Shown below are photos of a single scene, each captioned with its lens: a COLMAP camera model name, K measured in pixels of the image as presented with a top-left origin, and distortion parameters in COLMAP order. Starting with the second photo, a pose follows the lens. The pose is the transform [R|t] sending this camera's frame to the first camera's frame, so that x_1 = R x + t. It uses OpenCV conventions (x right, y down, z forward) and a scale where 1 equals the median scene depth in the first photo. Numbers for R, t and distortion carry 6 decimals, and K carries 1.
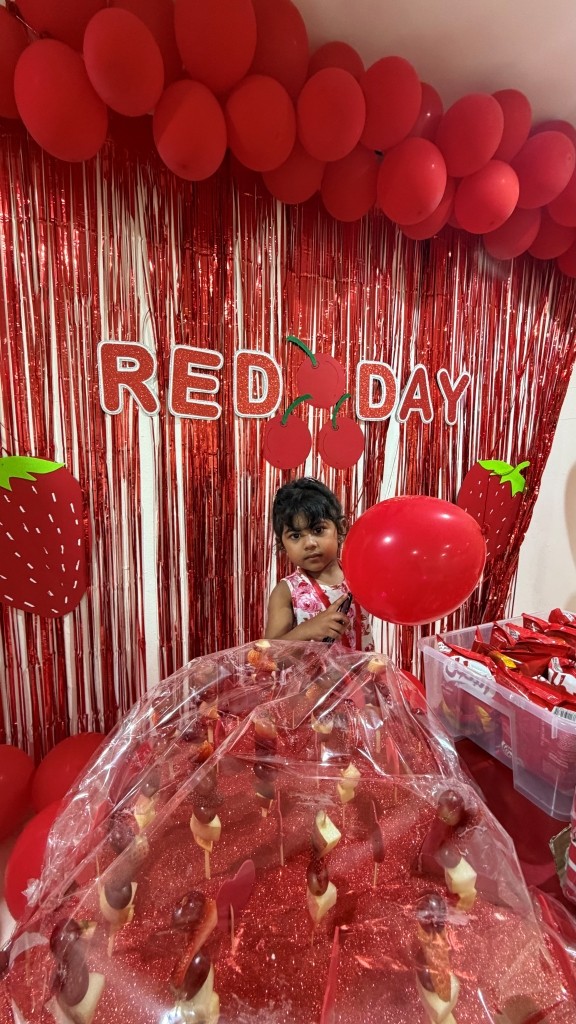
lens RADIAL K [[428.4, 0, 286.6], [0, 428.4, 512.3], [0, 0, 1]] dist [-0.003616, 0.000005]
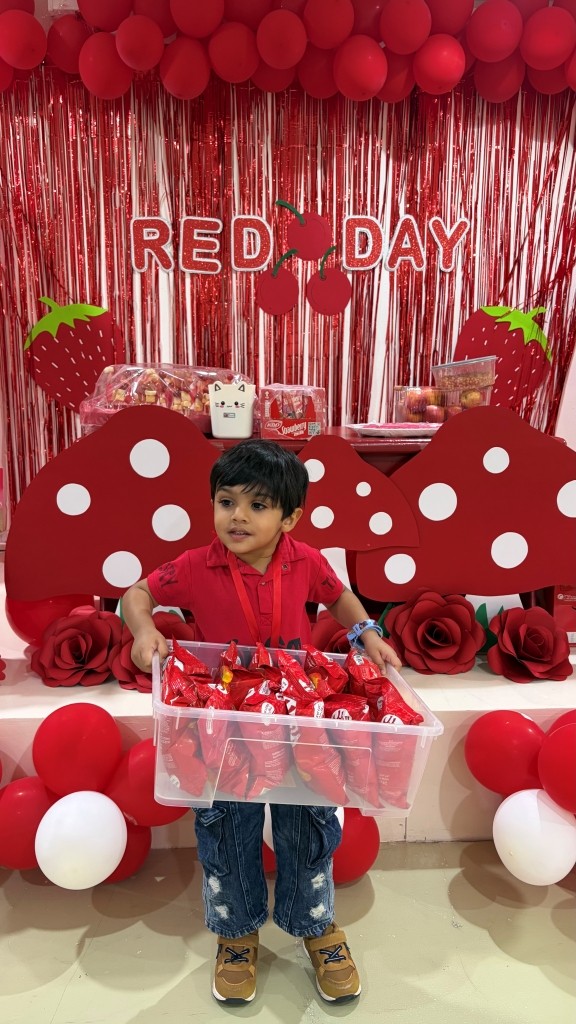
lens RADIAL K [[772.5, 0, 286.4], [0, 772.5, 517.0], [0, 0, 1]] dist [0.015321, -0.003667]
pose [[0.951397, 0.048915, -0.304057, 0.759468], [-0.032936, 0.997804, 0.057465, 0.362100], [0.306200, -0.044658, 0.950919, -1.140556]]
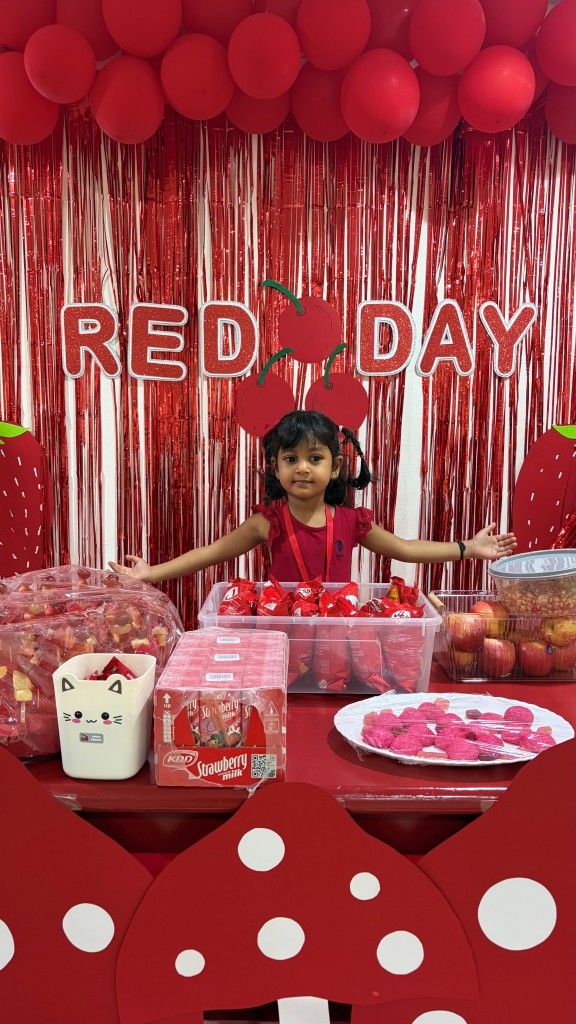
lens RADIAL K [[770.6, 0, 286.2], [0, 770.6, 514.9], [0, 0, 1]] dist [0.039126, -0.049755]
pose [[0.935664, 0.039457, -0.350680, 0.629273], [-0.043999, 0.999019, -0.004992, 0.066518], [0.350139, 0.020100, 0.936482, -0.446812]]
